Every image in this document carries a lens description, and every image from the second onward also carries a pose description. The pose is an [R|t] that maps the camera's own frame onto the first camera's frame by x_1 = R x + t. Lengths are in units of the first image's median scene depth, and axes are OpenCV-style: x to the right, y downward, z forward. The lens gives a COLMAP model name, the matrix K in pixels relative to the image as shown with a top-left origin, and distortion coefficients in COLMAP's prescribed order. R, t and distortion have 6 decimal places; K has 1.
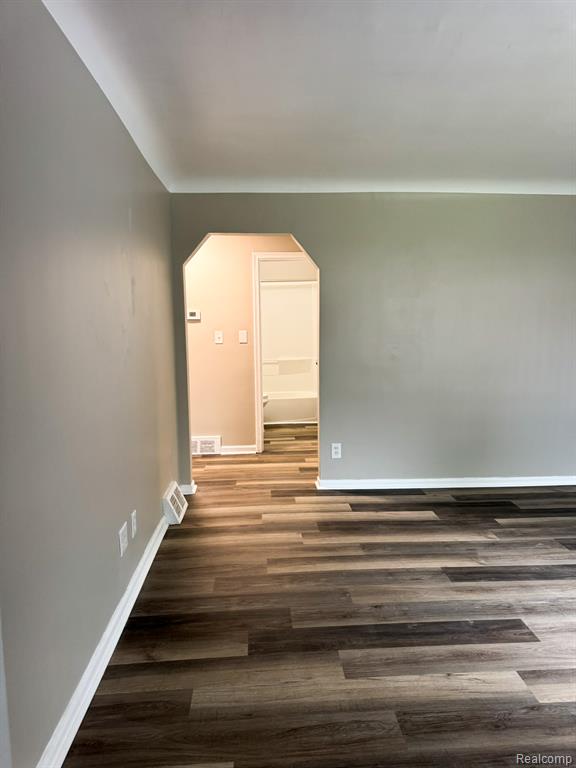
lens RADIAL K [[524.2, 0, 287.1], [0, 524.2, 382.7], [0, 0, 1]] dist [0.027434, -0.006330]
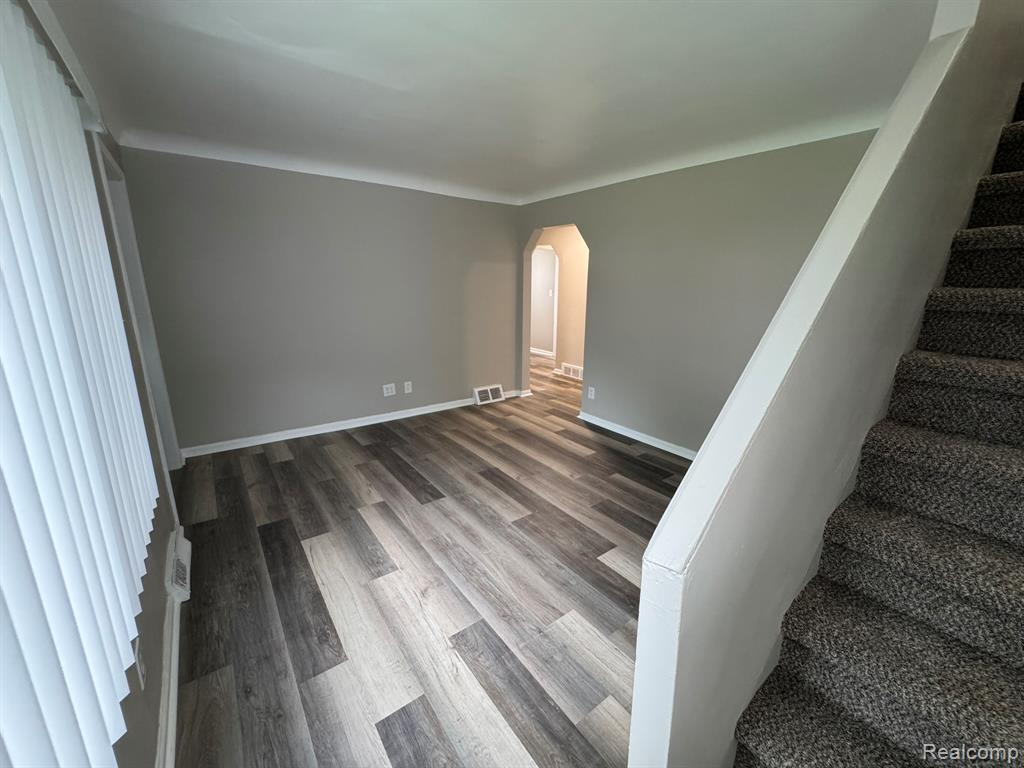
lens RADIAL K [[419.3, 0, 509.7], [0, 419.3, 384.4], [0, 0, 1]] dist [-0.001657, -0.000016]
pose [[0.535749, 0.205637, -0.818955, 1.003939], [-0.110630, 0.978626, 0.173358, -0.041824], [0.837099, -0.002275, 0.547047, 0.387246]]
